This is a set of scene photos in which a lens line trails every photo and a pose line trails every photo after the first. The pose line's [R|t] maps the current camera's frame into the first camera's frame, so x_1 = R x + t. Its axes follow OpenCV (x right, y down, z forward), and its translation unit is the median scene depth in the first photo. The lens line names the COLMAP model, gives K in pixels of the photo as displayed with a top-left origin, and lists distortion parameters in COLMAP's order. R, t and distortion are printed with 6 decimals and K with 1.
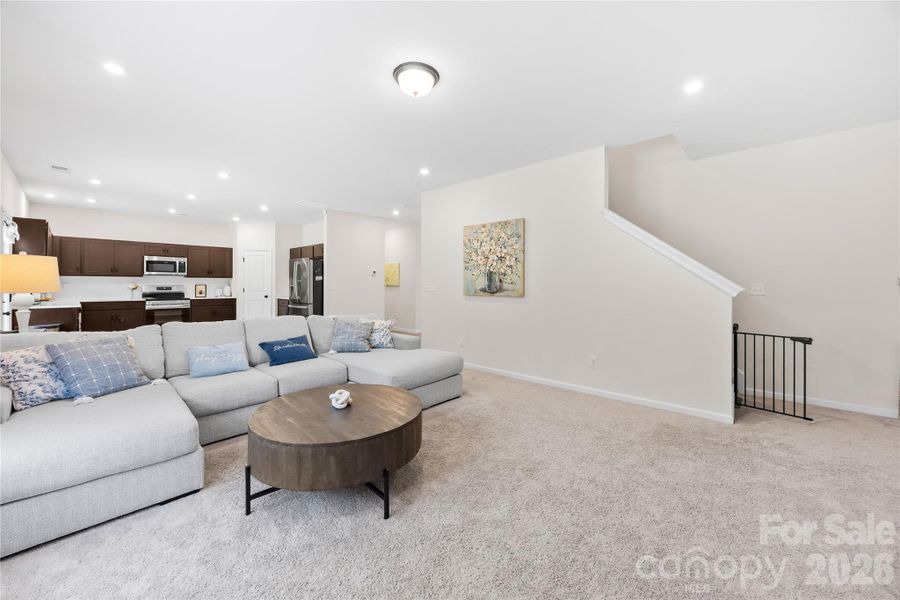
lens RADIAL K [[349.3, 0, 452.6], [0, 349.3, 284.2], [0, 0, 1]] dist [0.000301, 0.000117]
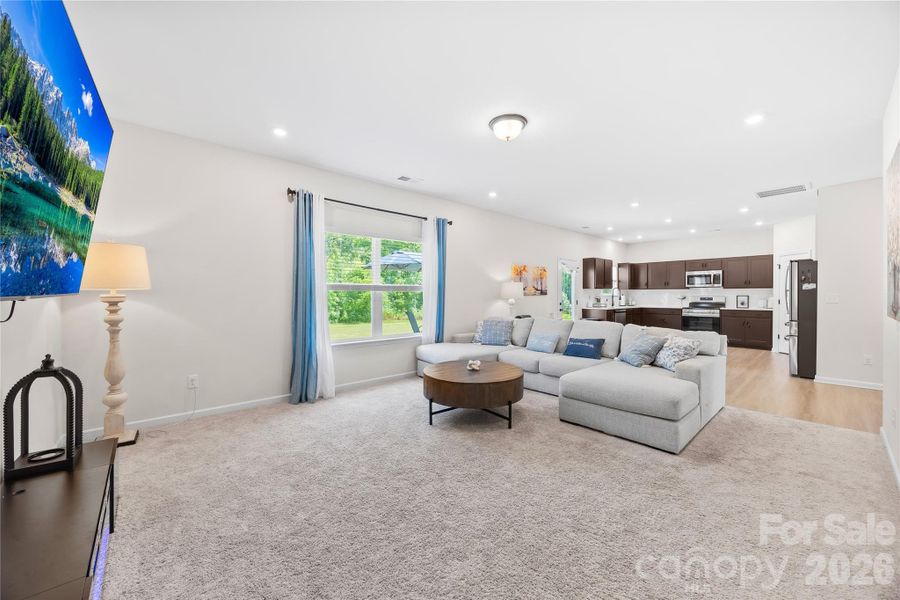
lens RADIAL K [[344.5, 0, 450.9], [0, 344.5, 295.1], [0, 0, 1]] dist [-0.002565, -0.000074]
pose [[-0.102485, -0.000547, -0.994734, 0.584194], [-0.001205, 0.999999, -0.000426, 0.002756], [0.994734, 0.001155, -0.102486, 0.483933]]
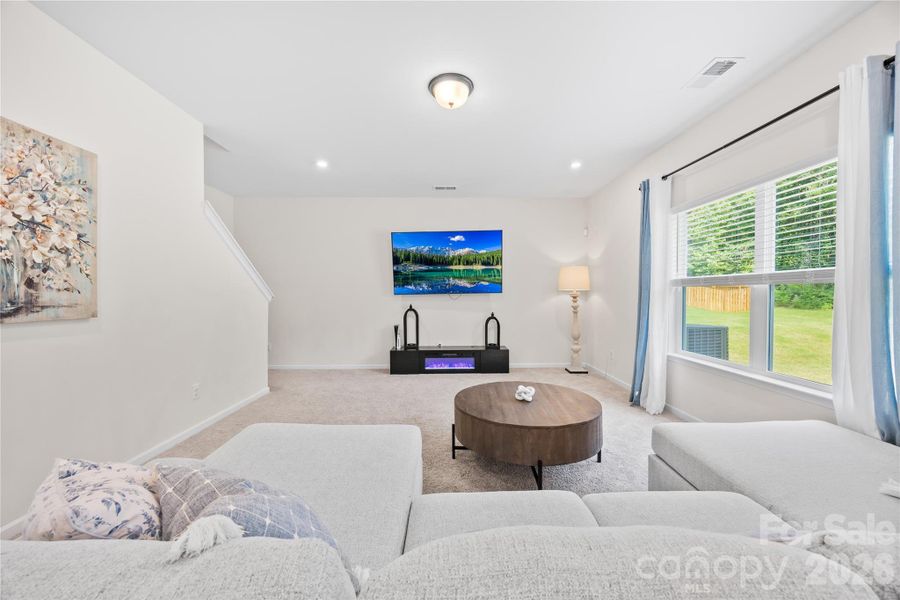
lens RADIAL K [[344.5, 0, 450.9], [0, 344.5, 295.1], [0, 0, 1]] dist [-0.002565, -0.000074]
pose [[-0.688085, -0.004979, 0.725613, -0.439058], [0.001061, 0.999968, 0.007867, 0.000950], [-0.725629, 0.006183, -0.688058, 0.888734]]
